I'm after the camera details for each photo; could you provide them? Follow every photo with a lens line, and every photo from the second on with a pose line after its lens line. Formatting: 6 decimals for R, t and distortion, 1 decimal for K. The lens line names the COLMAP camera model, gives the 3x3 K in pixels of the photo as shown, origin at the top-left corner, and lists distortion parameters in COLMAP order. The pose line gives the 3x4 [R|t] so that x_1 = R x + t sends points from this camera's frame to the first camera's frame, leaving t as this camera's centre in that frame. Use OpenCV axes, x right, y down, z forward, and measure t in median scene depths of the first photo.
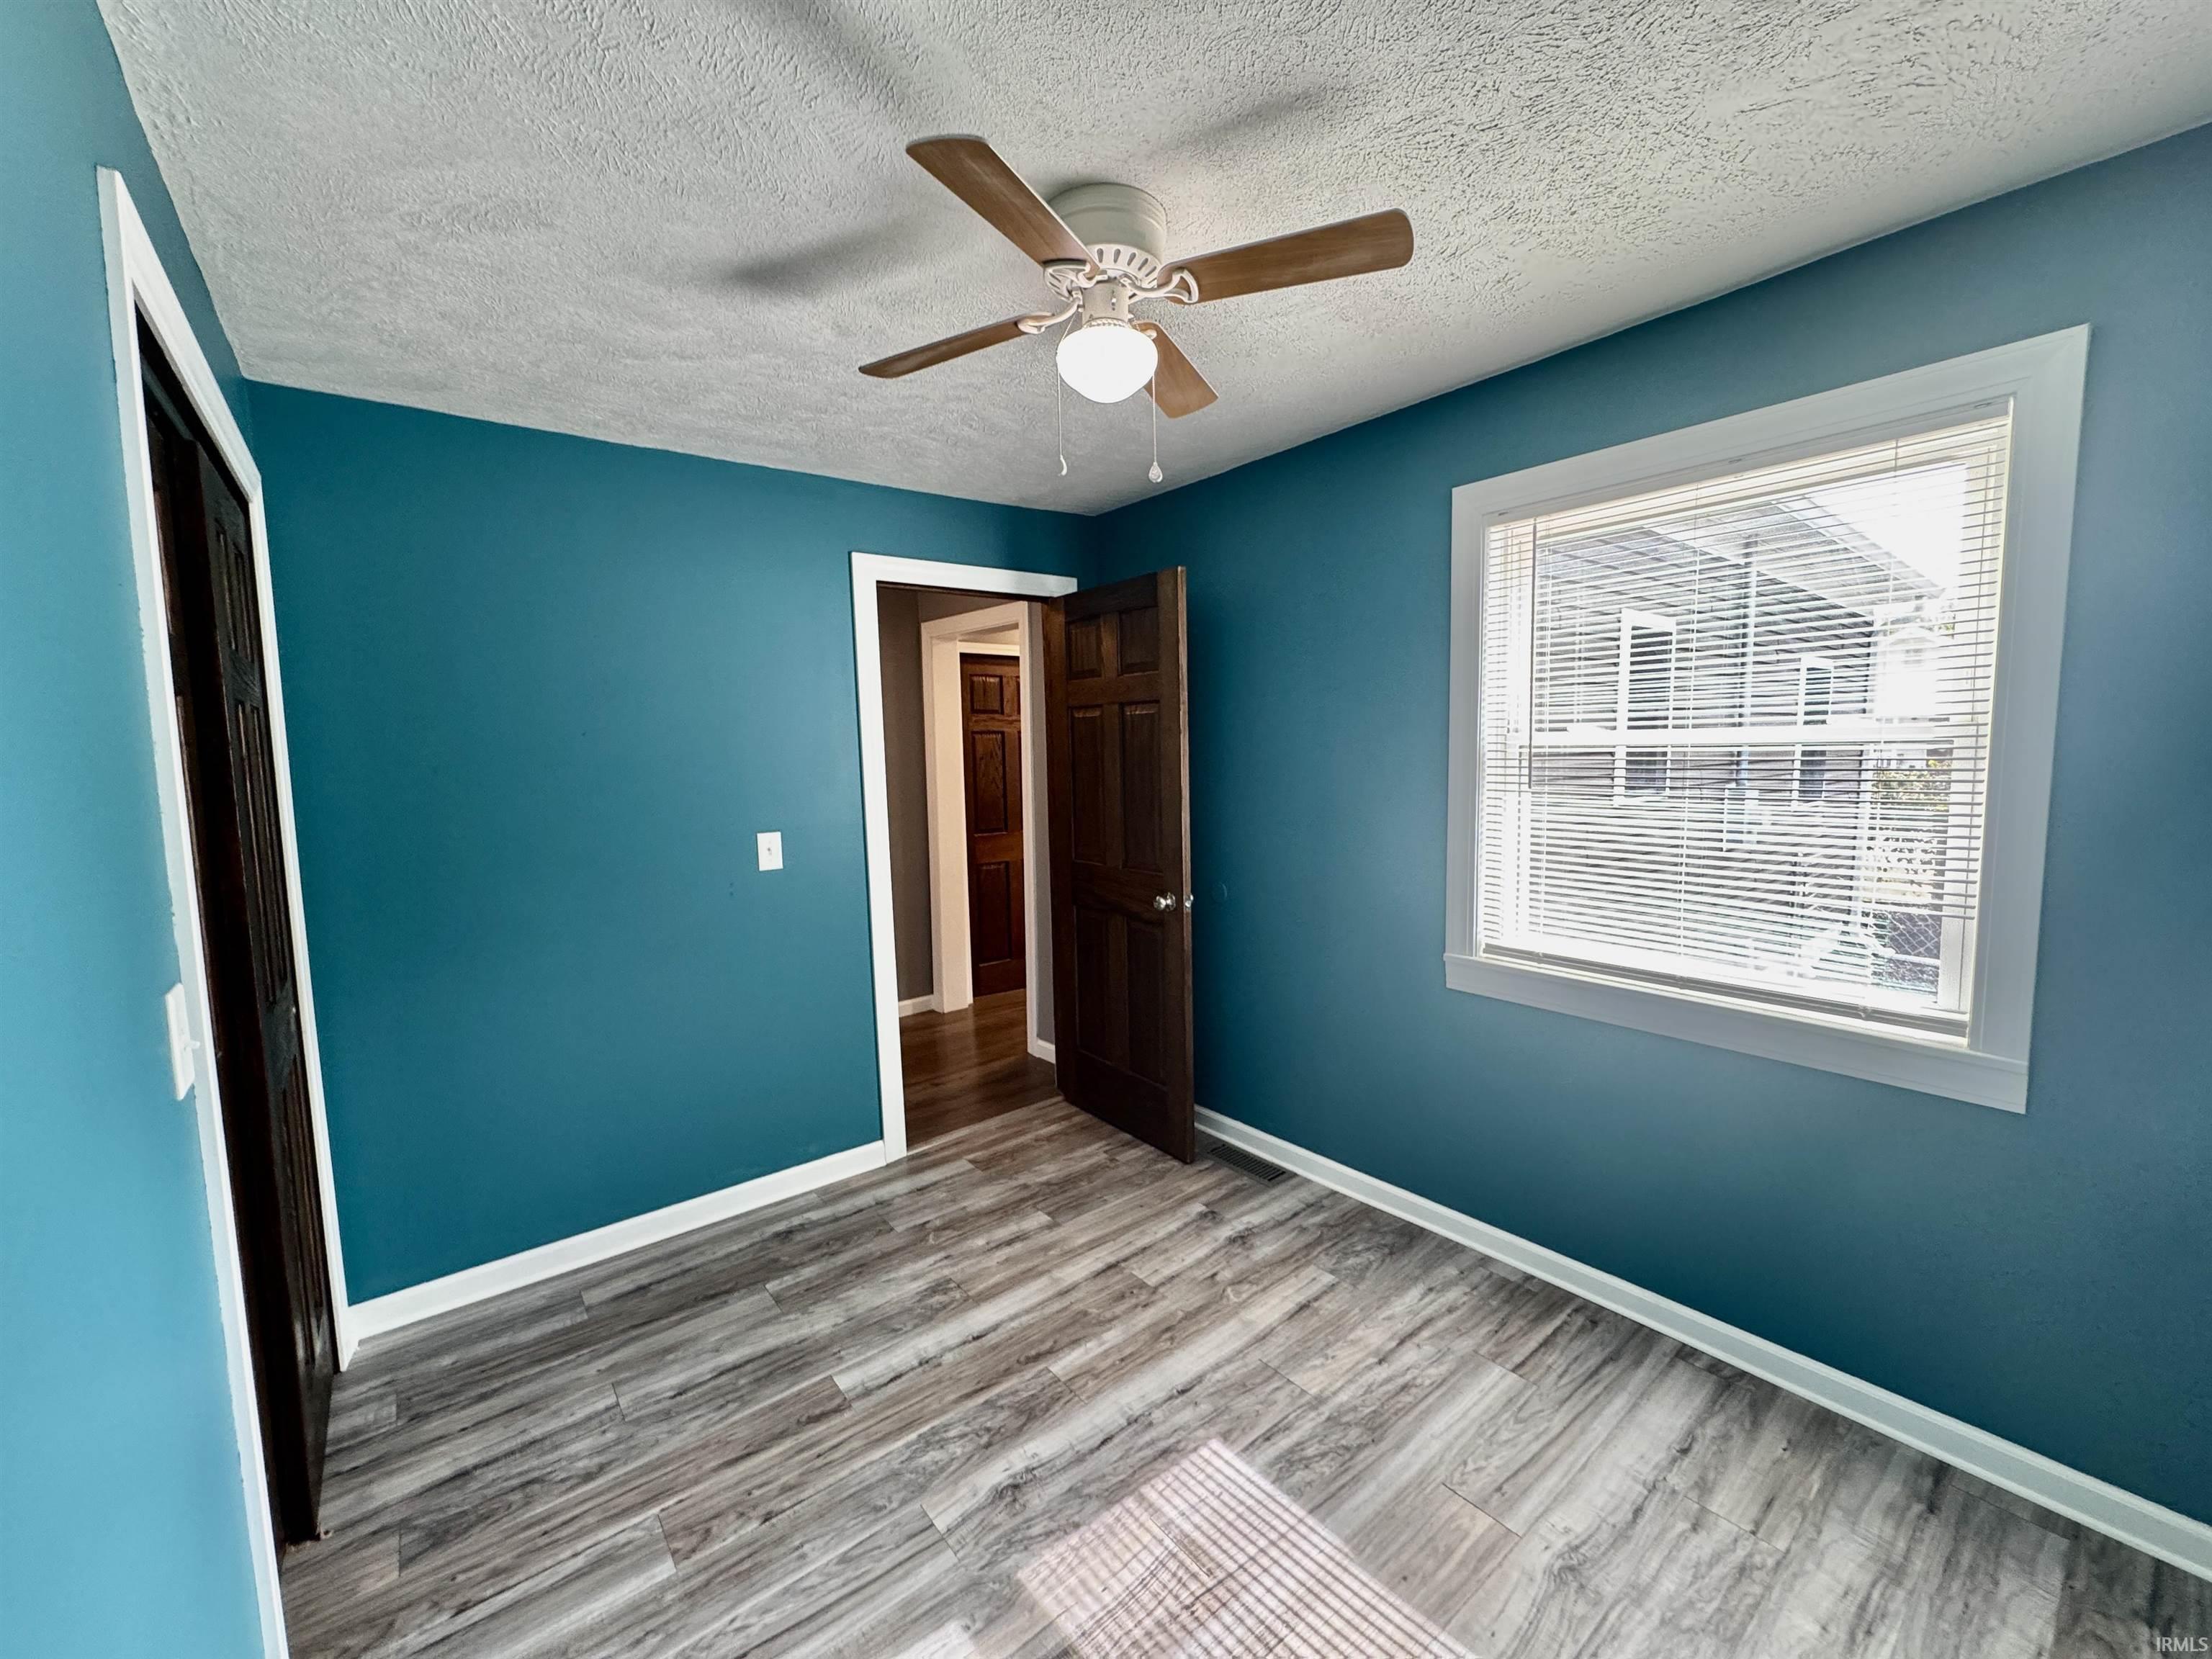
lens RADIAL K [[885.7, 0, 1106.5], [0, 885.7, 827.2], [0, 0, 1]] dist [-0.001298, -0.000262]
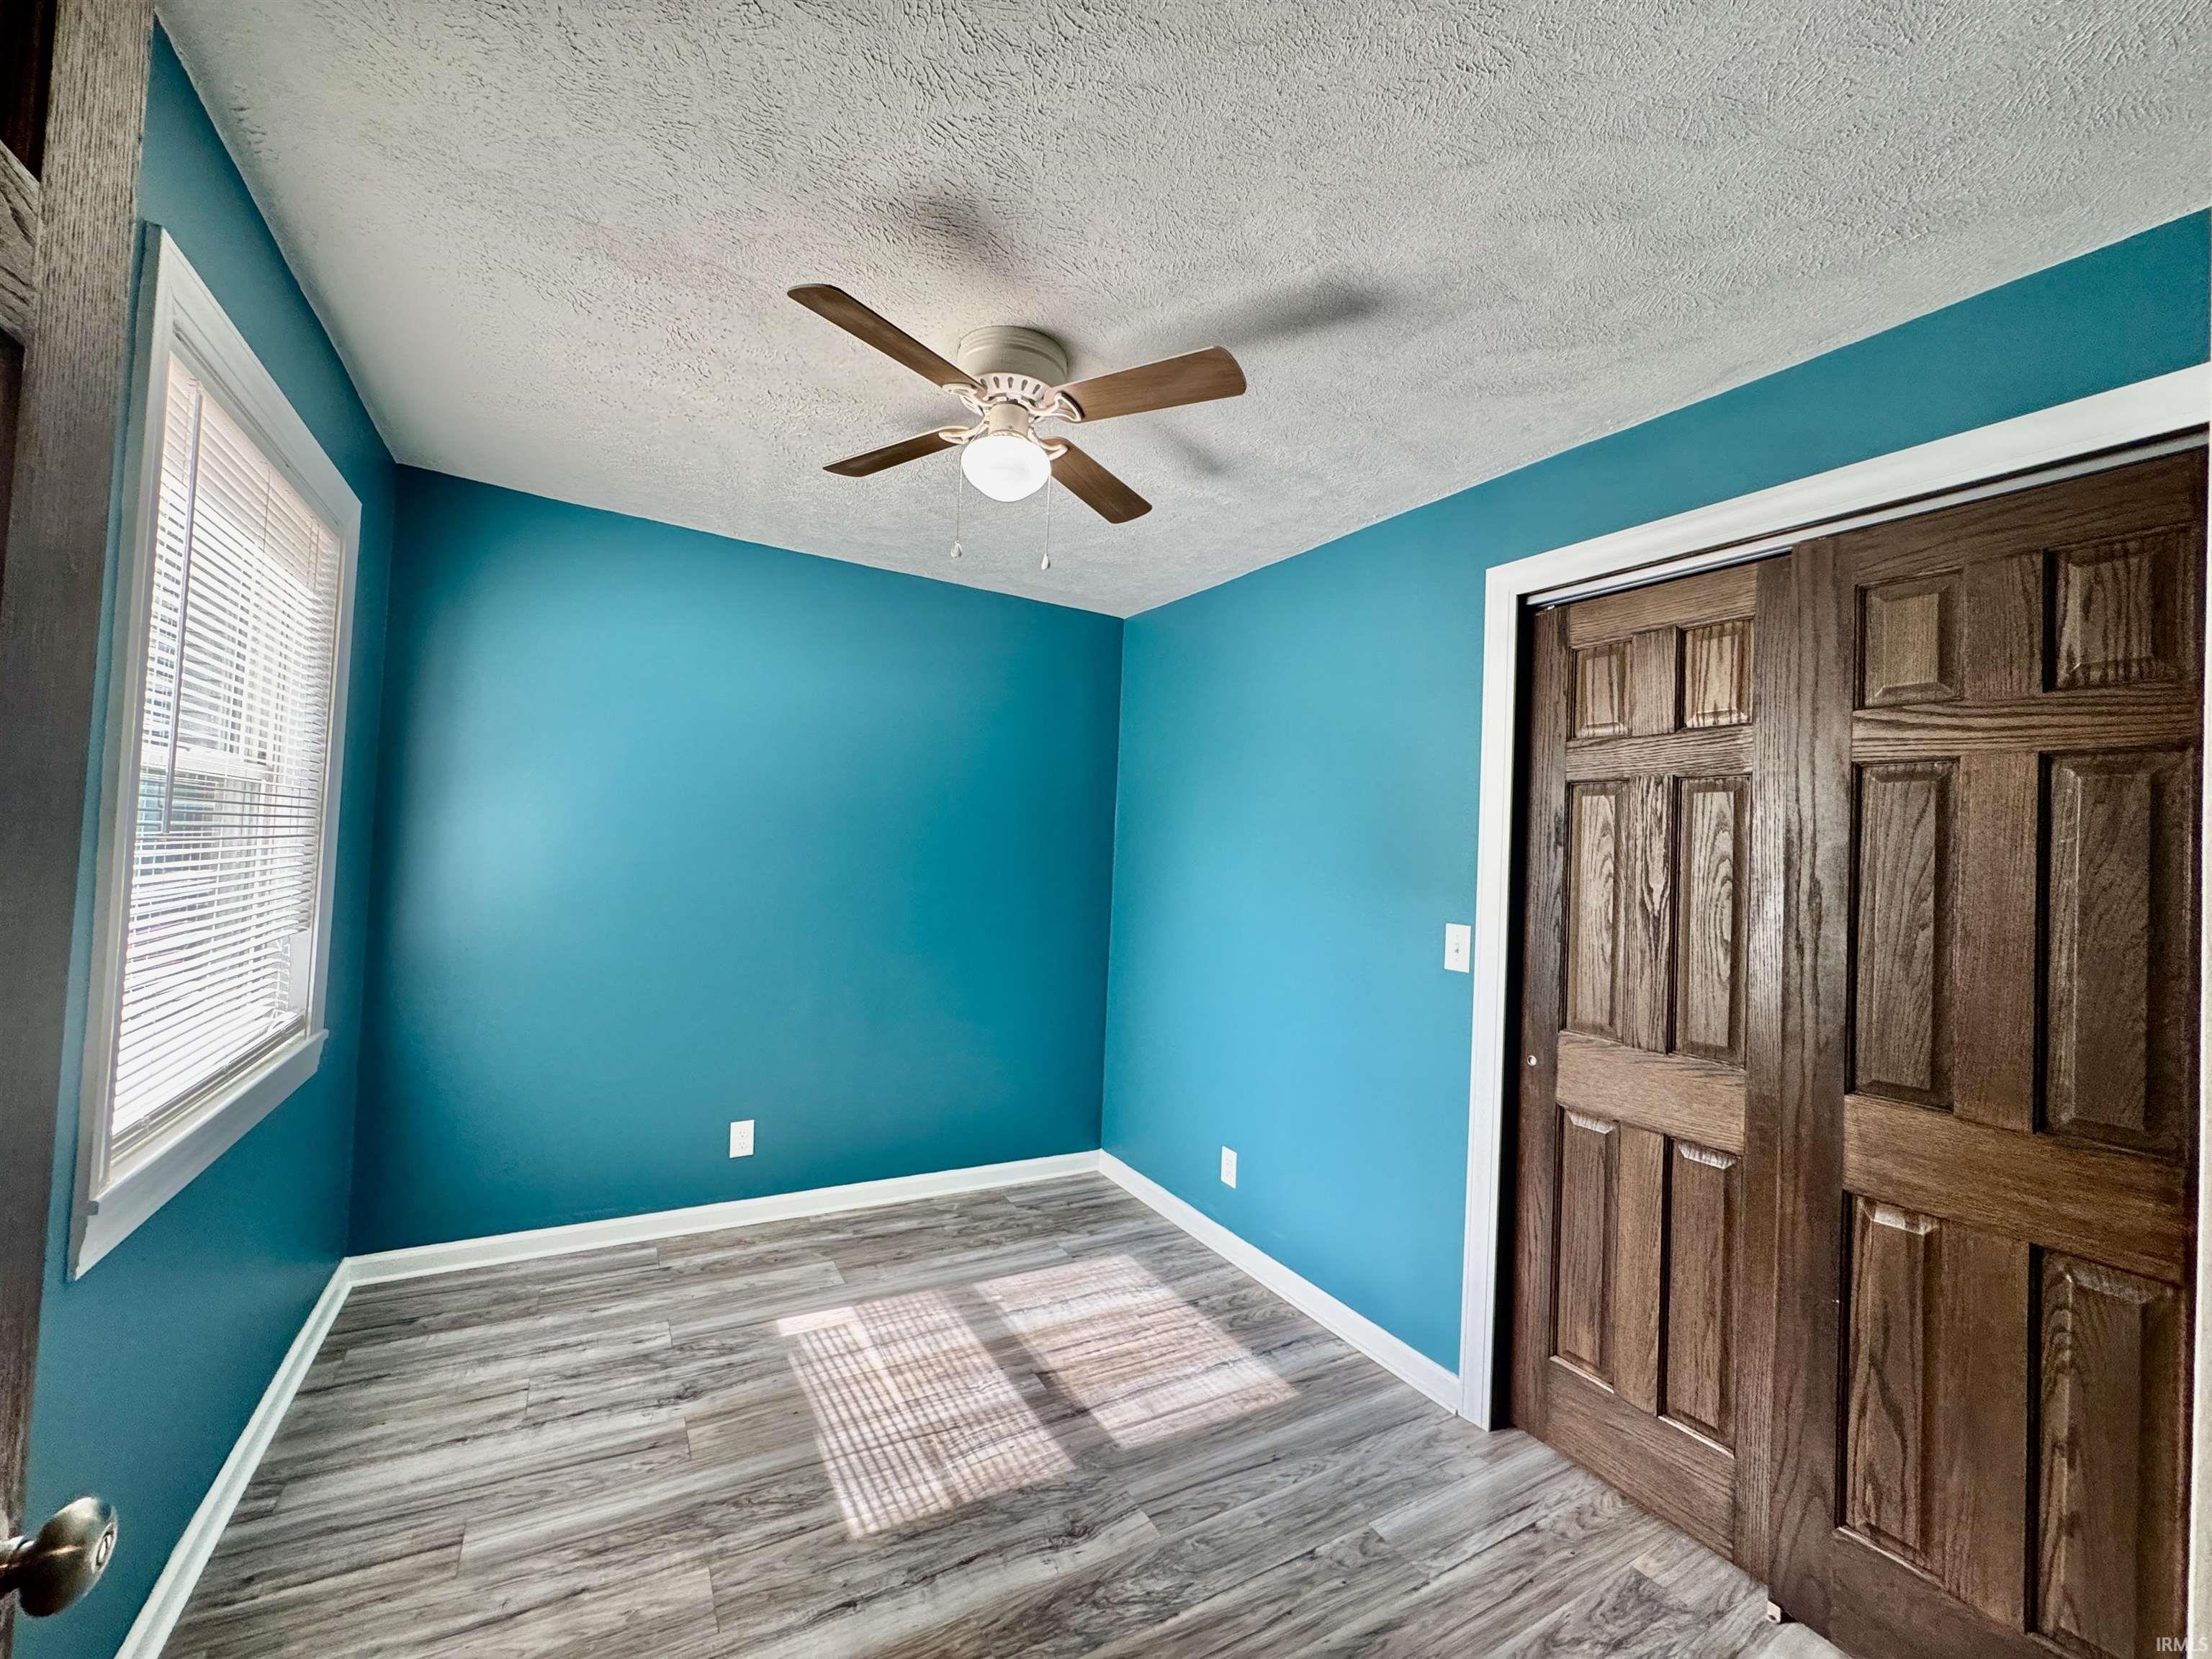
lens RADIAL K [[886.6, 0, 1057.3], [0, 886.6, 830.6], [0, 0, 1]] dist [0.020774, -0.000032]
pose [[-0.979836, -0.018013, 0.198989, -0.271630], [-0.005902, 0.998103, 0.061287, -0.111414], [-0.199716, 0.058877, -0.978083, 1.919013]]
